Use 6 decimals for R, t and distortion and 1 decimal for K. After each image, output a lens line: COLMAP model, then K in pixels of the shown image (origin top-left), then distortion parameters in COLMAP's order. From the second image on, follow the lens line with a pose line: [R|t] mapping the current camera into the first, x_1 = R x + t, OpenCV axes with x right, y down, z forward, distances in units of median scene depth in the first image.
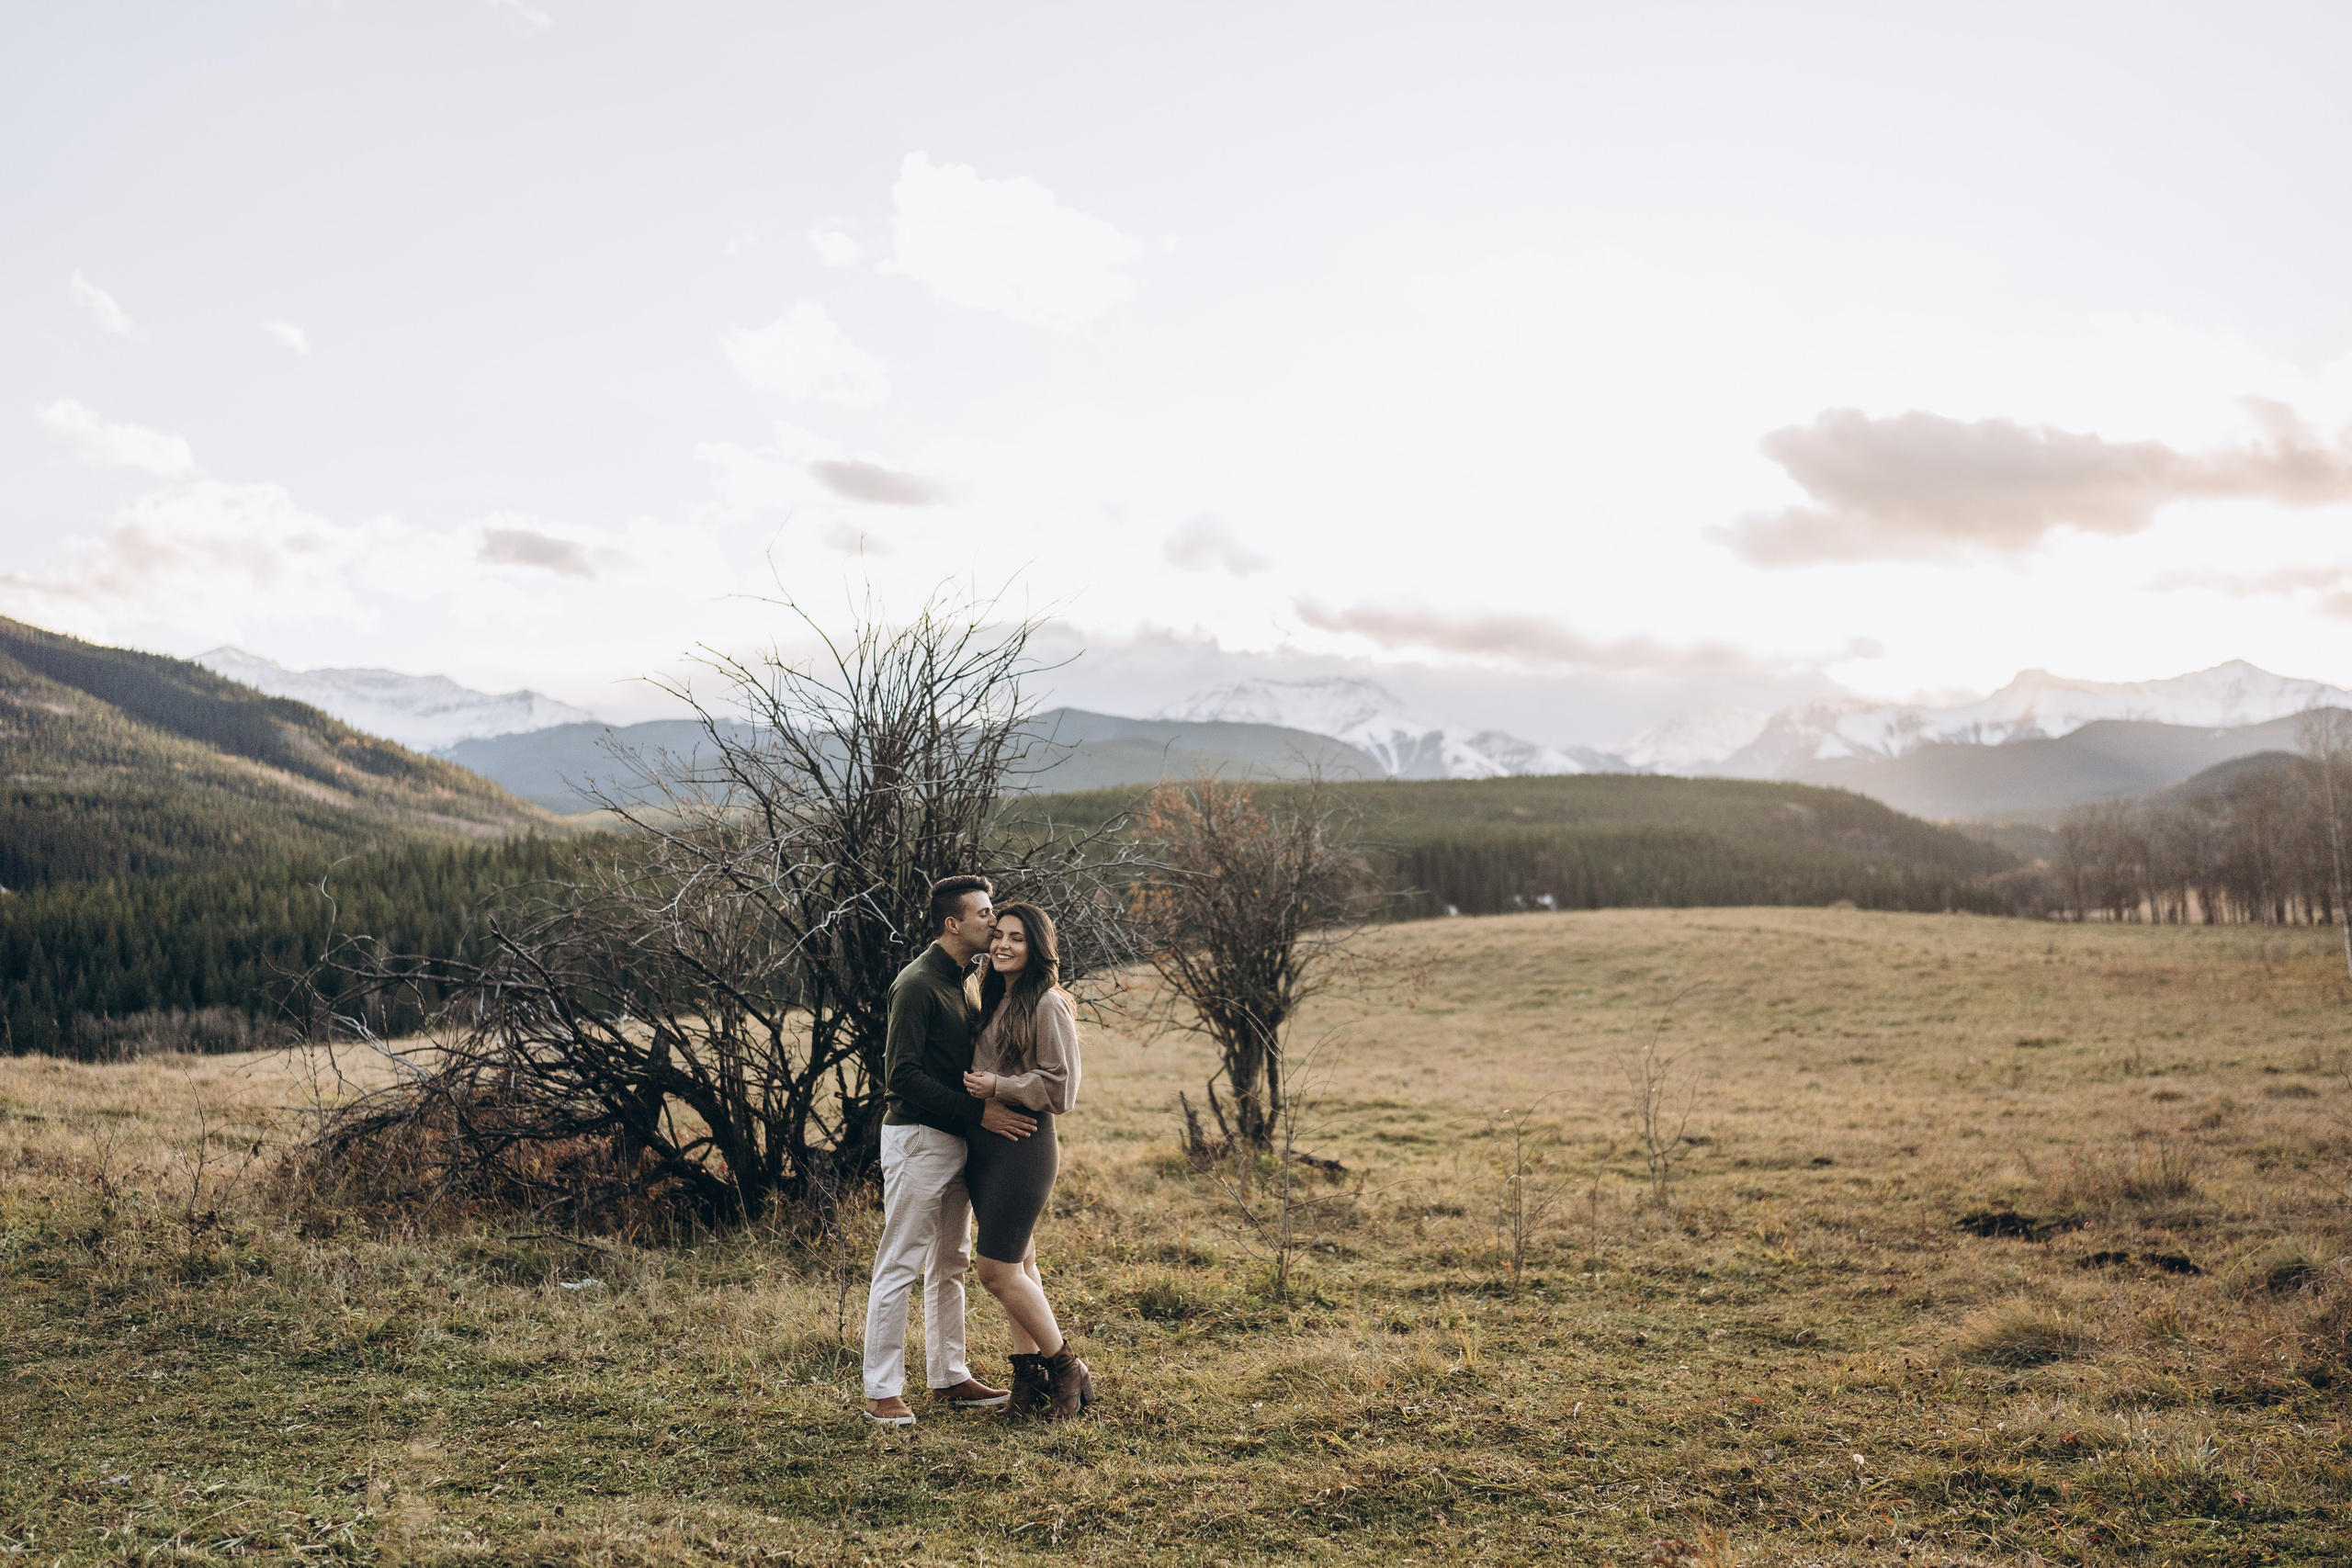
lens RADIAL K [[2189.7, 0, 1182.6], [0, 2189.7, 785.9], [0, 0, 1]] dist [0.002470, -0.019176]
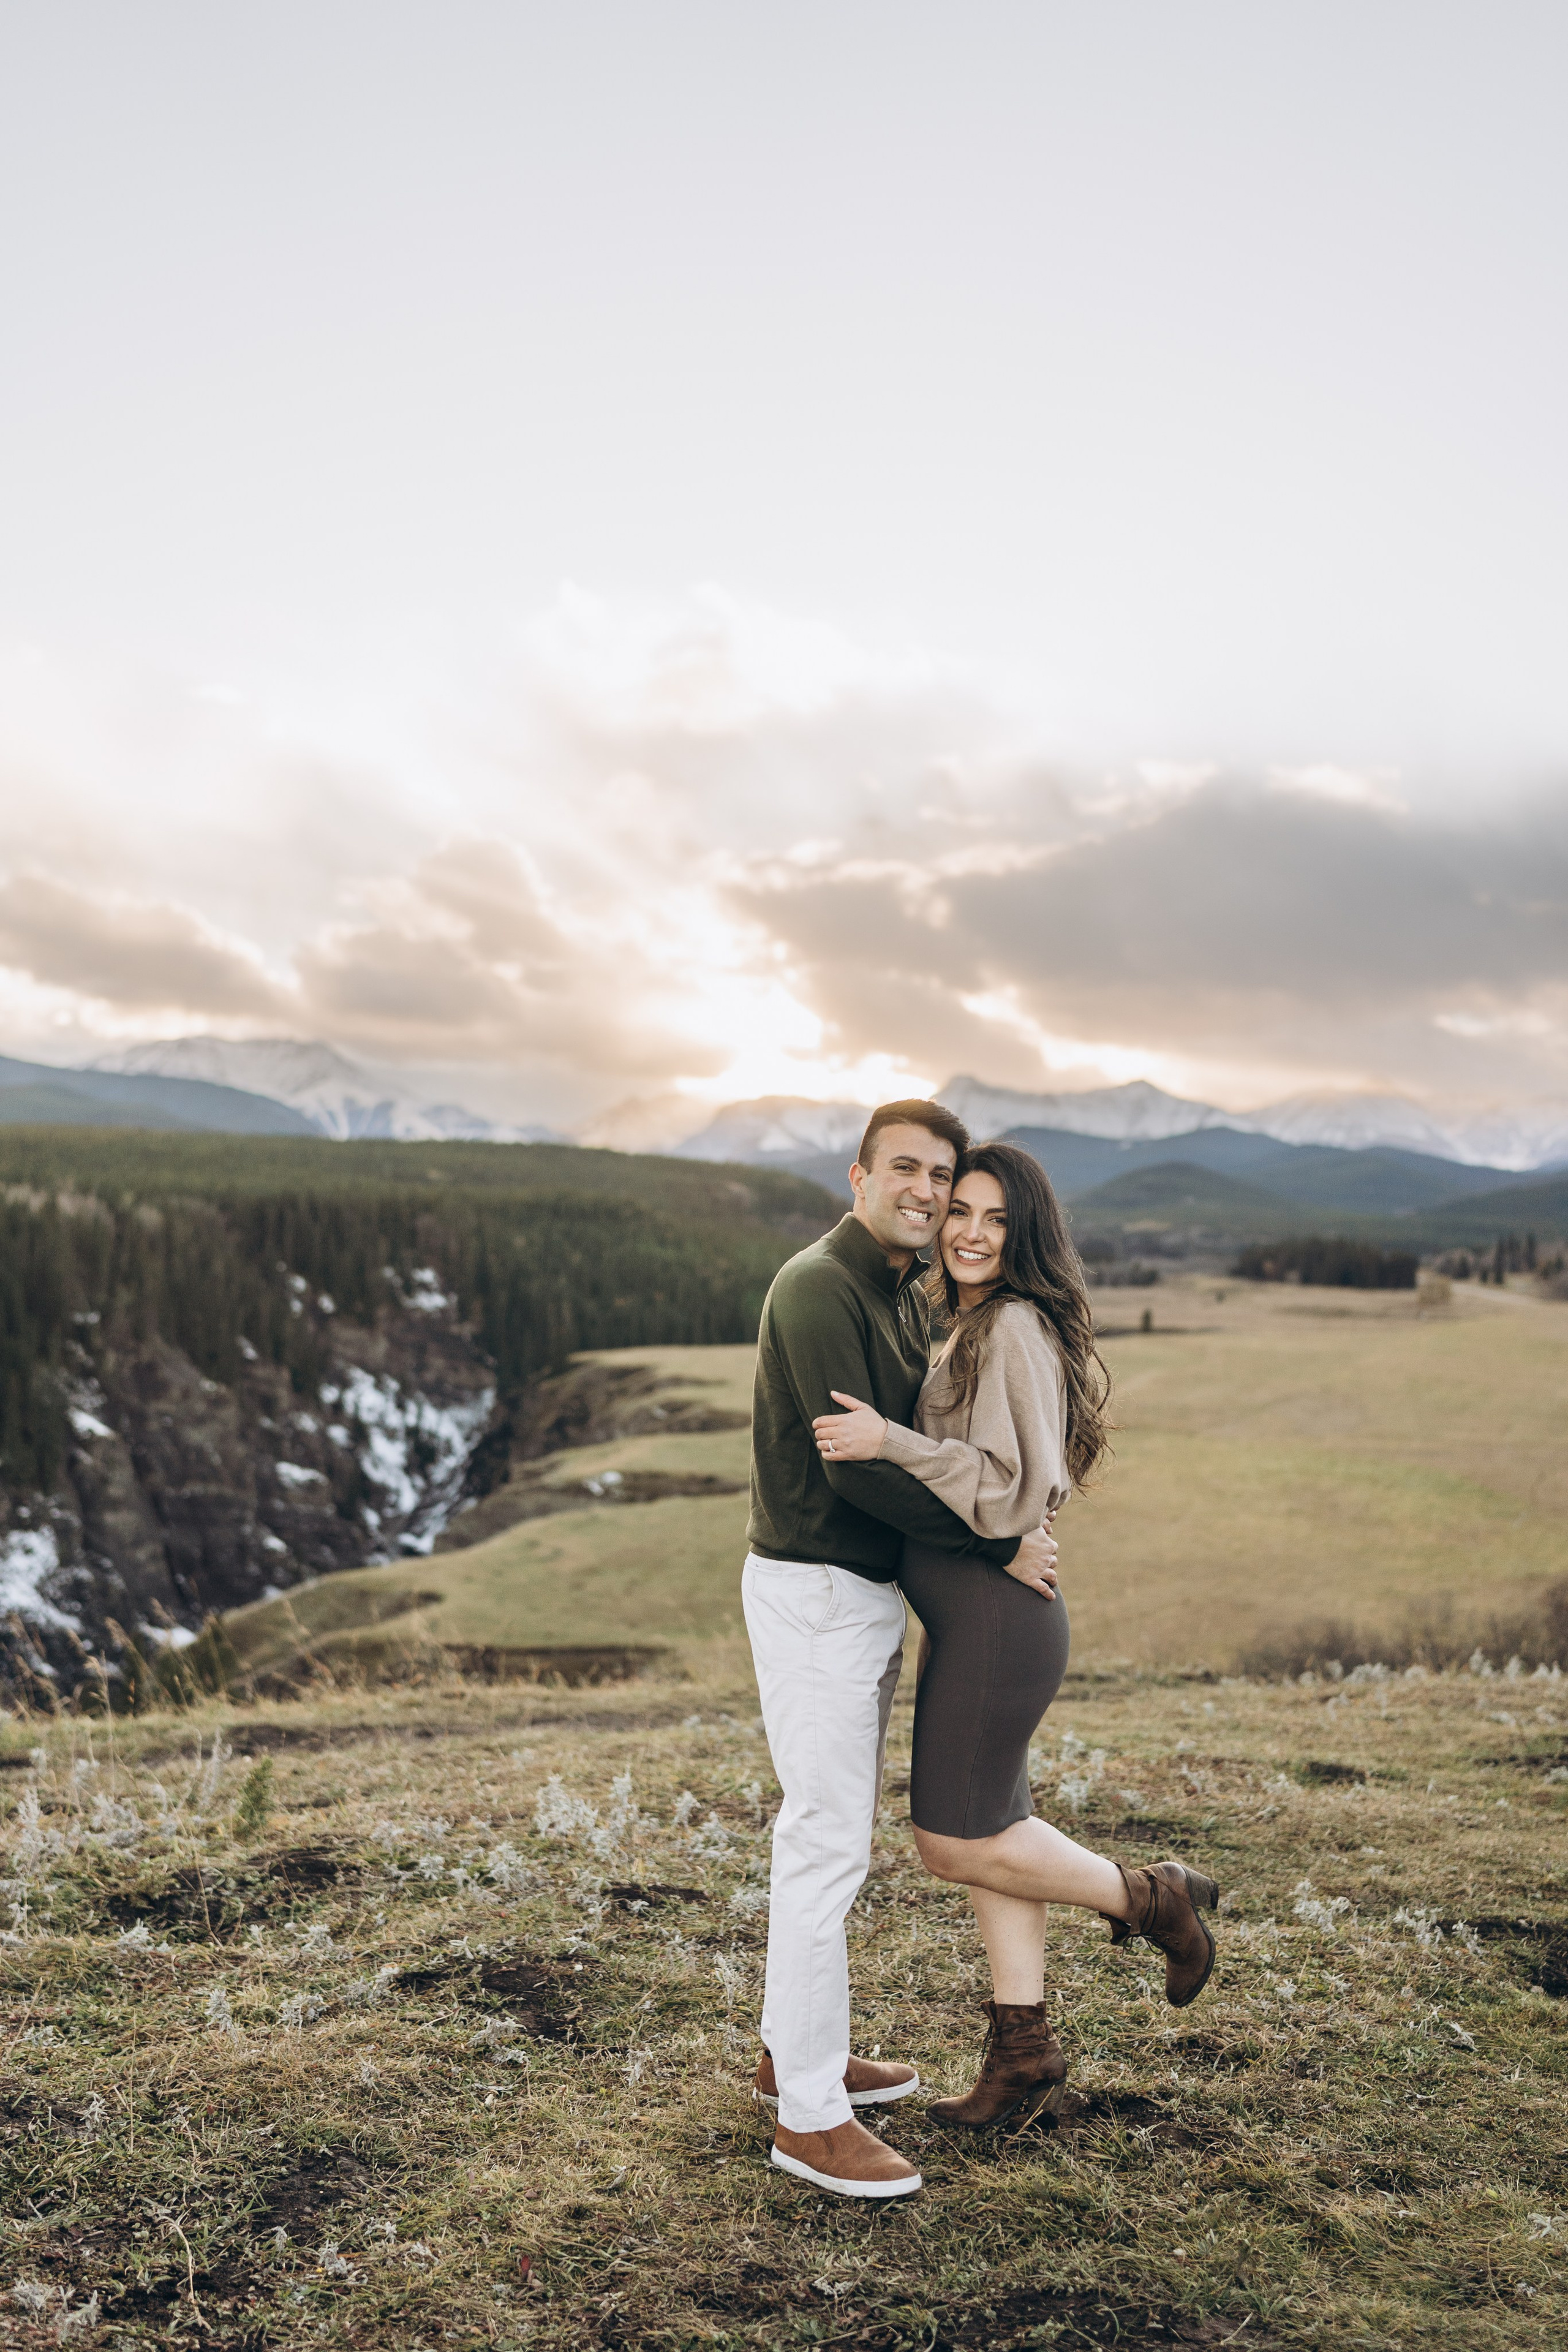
lens RADIAL K [[2184.5, 0, 779.8], [0, 2184.5, 1169.5], [0, 0, 1]] dist [0.012364, -0.031246]
pose [[0.956875, 0.051770, 0.285850, 0.173419], [-0.052686, 0.998601, -0.004489, 0.031736], [-0.285683, -0.010765, 0.958264, 0.543497]]
